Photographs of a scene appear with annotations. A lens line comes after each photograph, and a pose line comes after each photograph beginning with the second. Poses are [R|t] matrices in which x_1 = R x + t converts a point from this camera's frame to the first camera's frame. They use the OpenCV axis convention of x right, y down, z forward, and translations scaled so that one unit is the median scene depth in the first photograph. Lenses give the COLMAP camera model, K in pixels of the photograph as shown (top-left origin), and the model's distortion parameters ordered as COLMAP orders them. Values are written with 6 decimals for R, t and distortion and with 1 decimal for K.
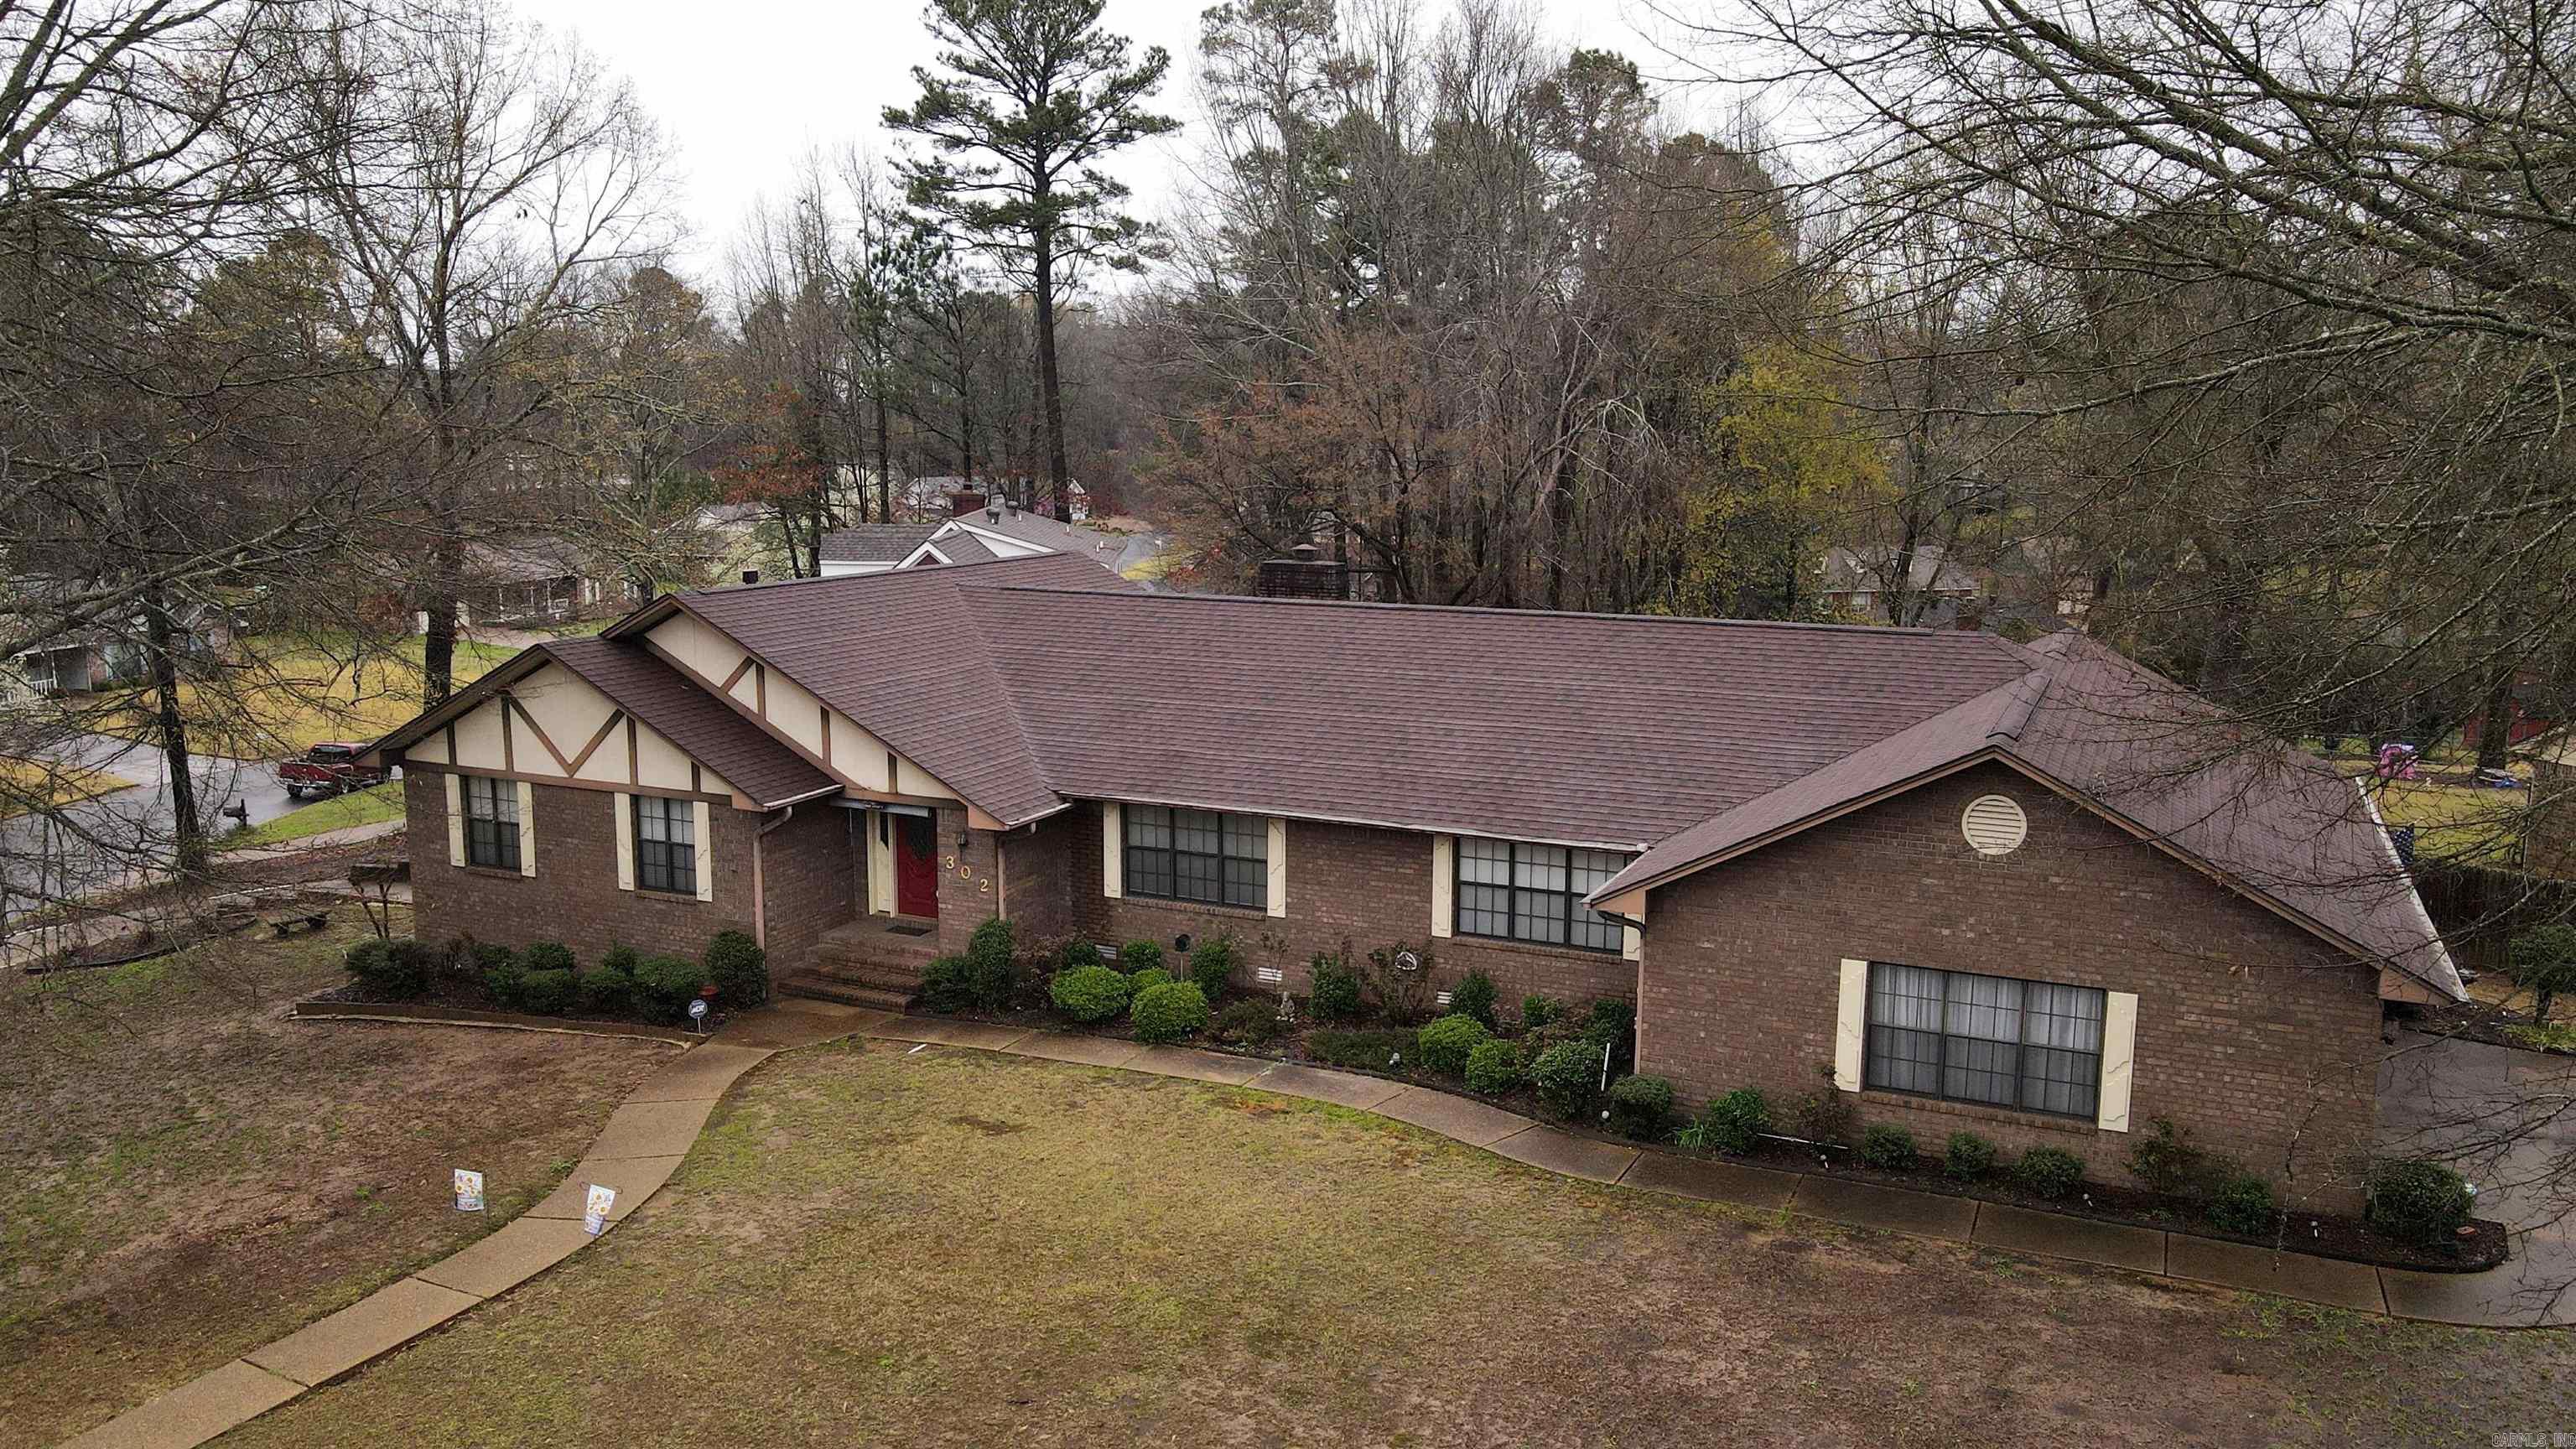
lens RADIAL K [[1901.8, 0, 1285.2], [0, 1901.8, 735.6], [0, 0, 1]] dist [-0.017081, 0.075025]
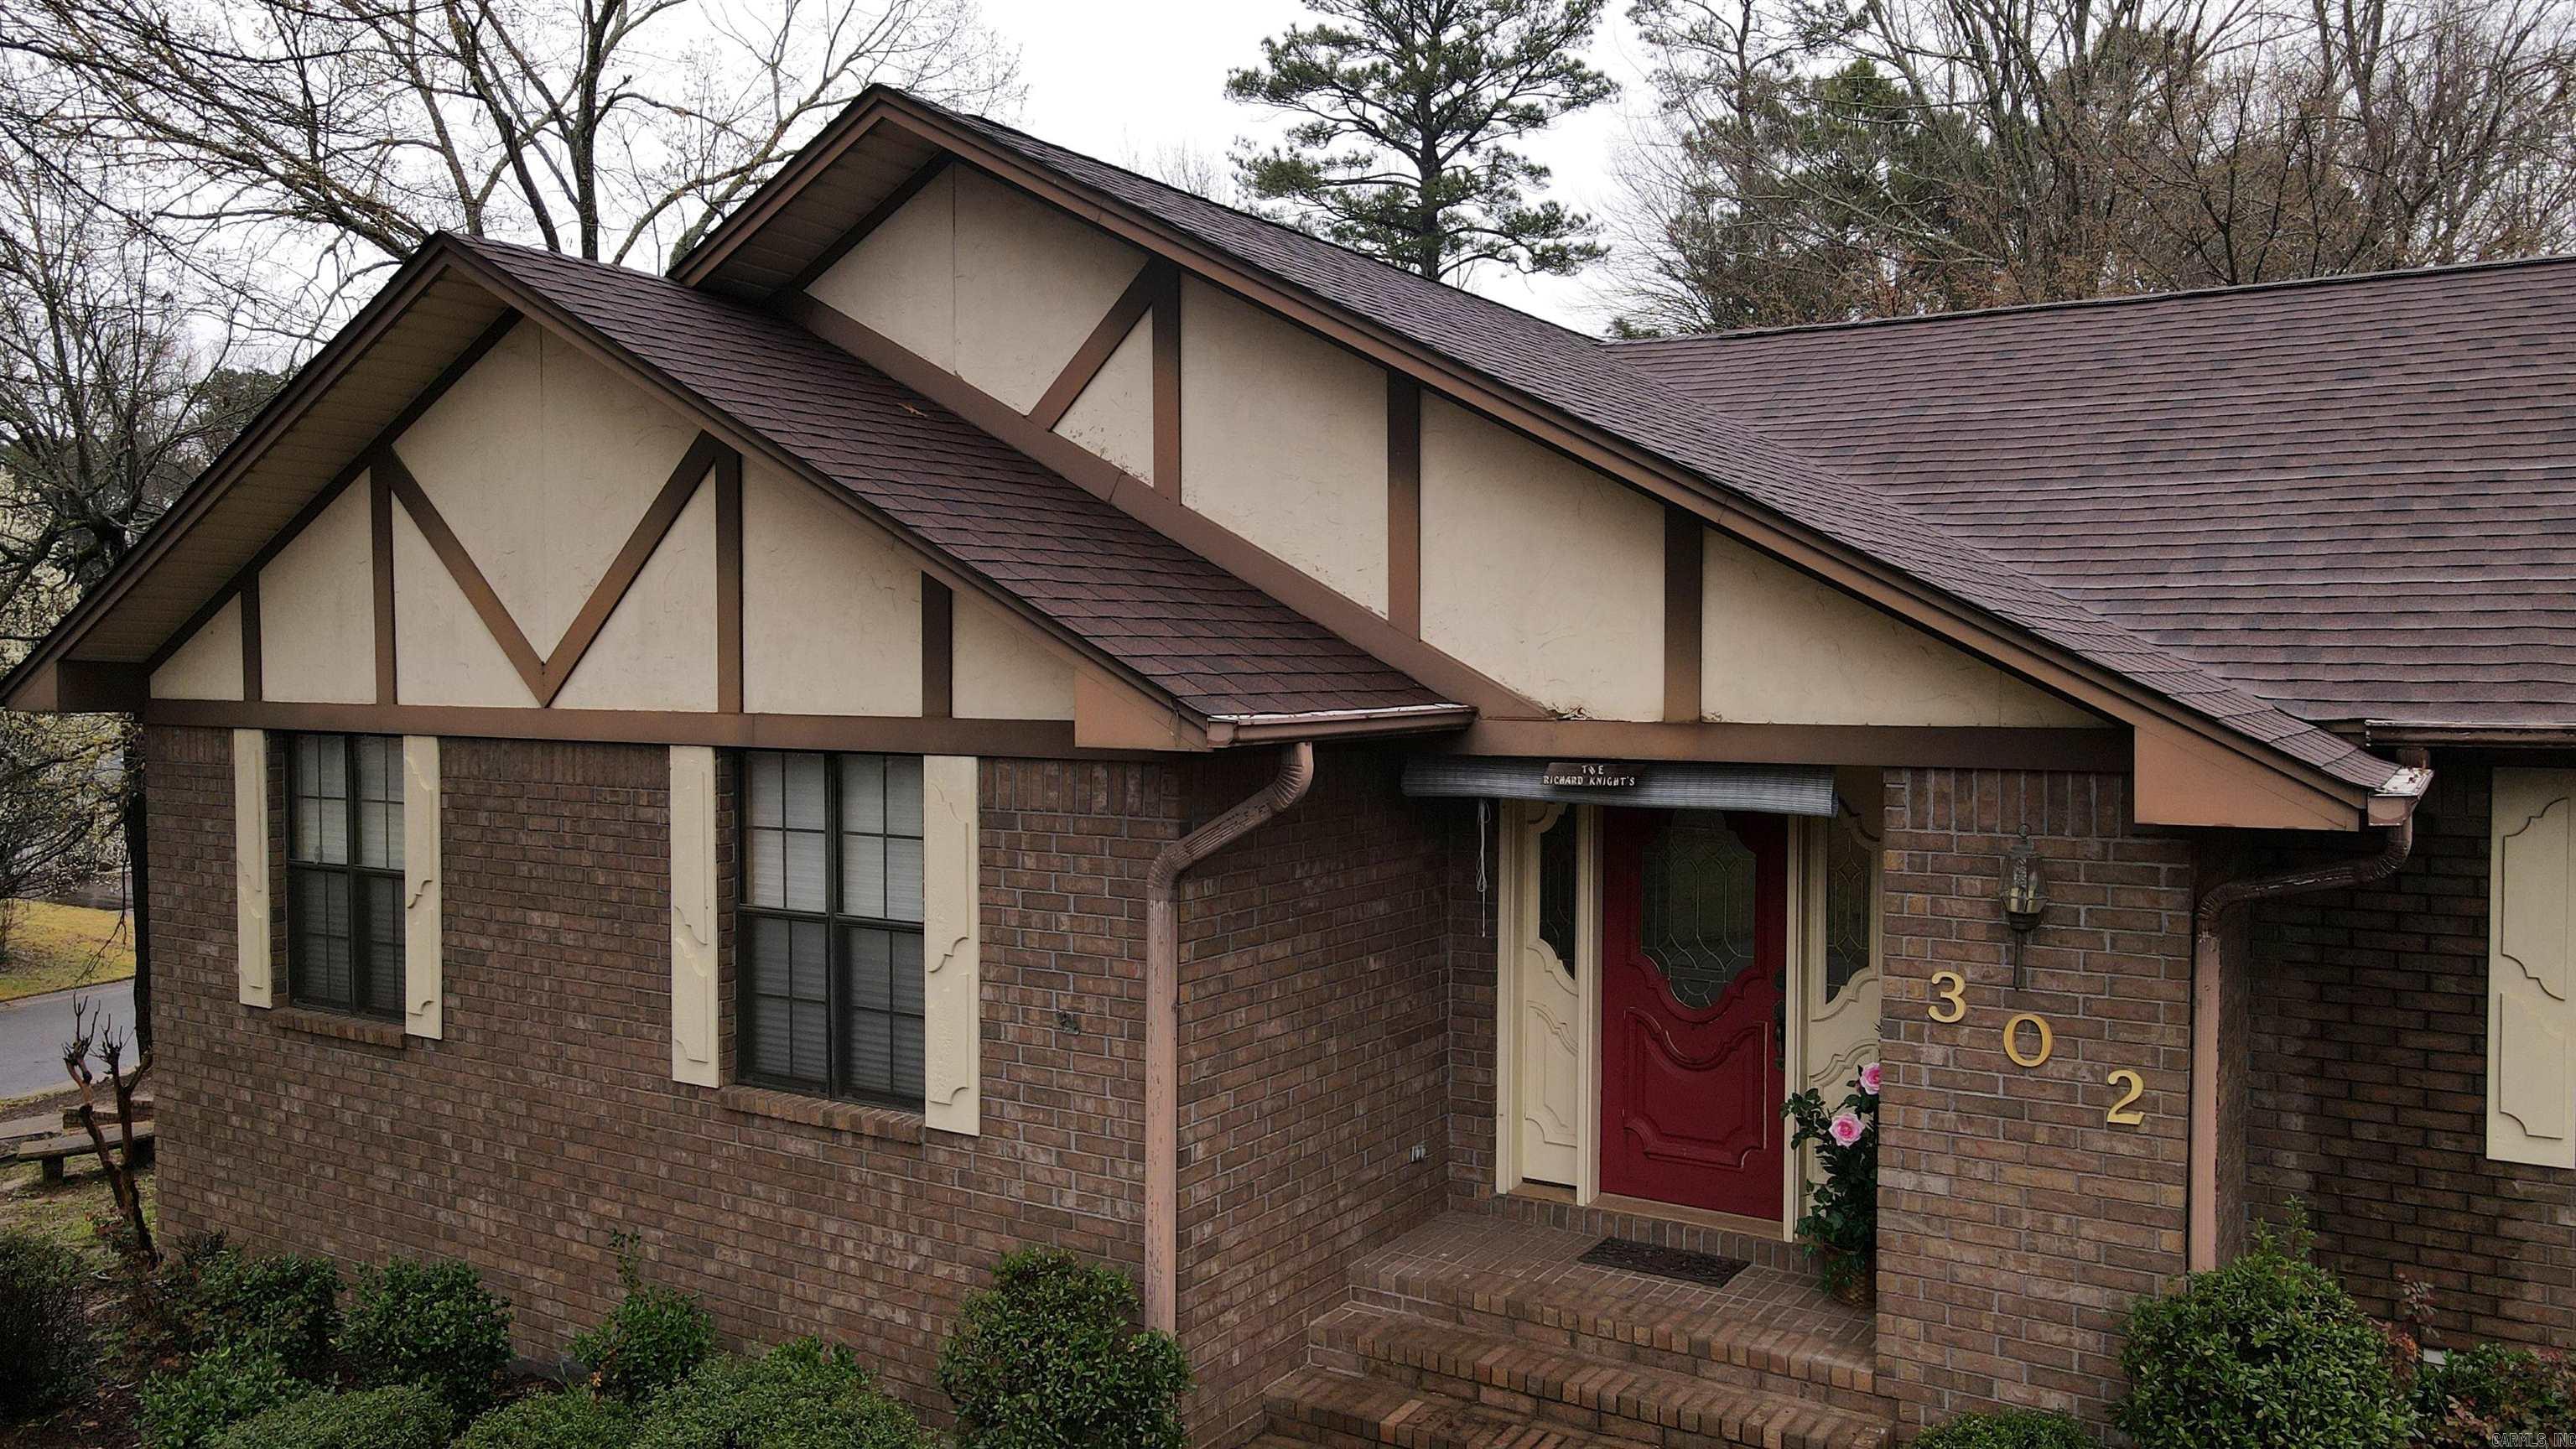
lens RADIAL K [[1901.8, 0, 1285.2], [0, 1901.8, 735.6], [0, 0, 1]] dist [-0.017081, 0.075025]
pose [[0.991070, 0.000669, -0.133340, -0.225806], [-0.017195, 0.992280, -0.122822, 0.064427], [0.132229, 0.124018, 0.983430, 0.743931]]
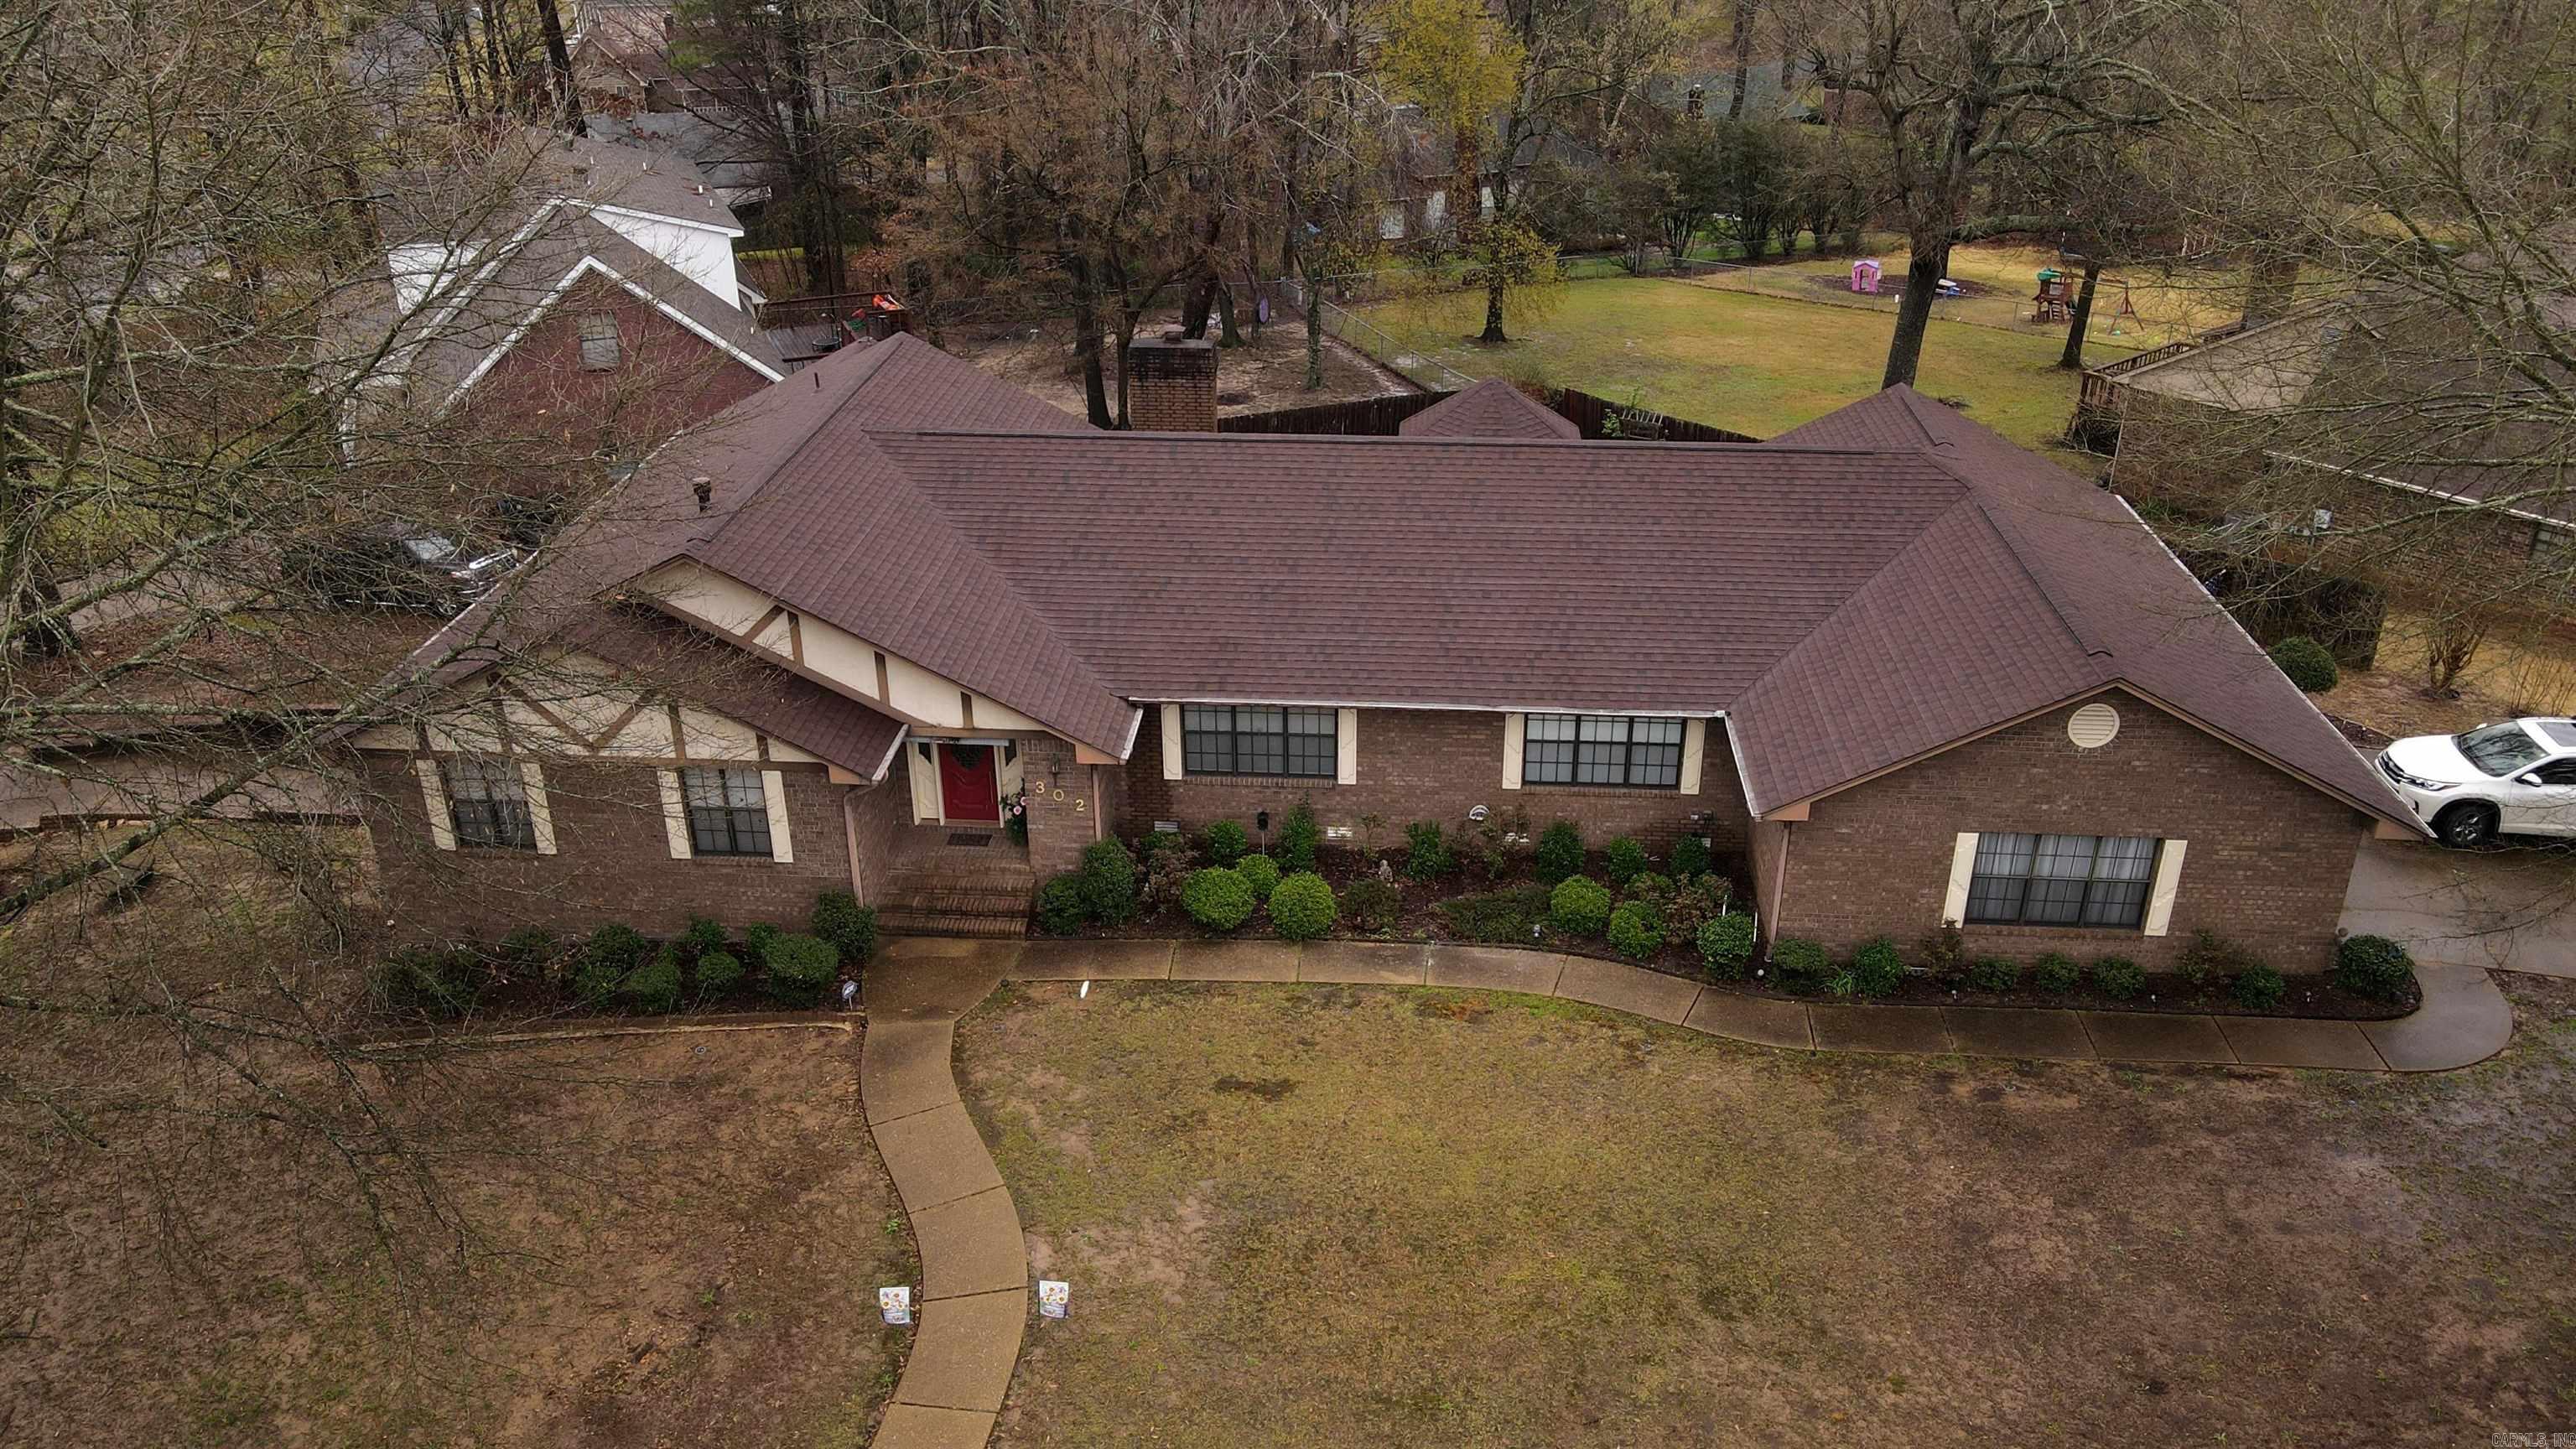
lens RADIAL K [[1901.8, 0, 1285.2], [0, 1901.8, 735.6], [0, 0, 1]] dist [-0.017081, 0.075025]
pose [[0.935618, -0.169102, 0.309876, -0.360409], [0.067820, 0.947554, 0.312317, -0.264838], [-0.346438, -0.271193, 0.898017, 0.053588]]
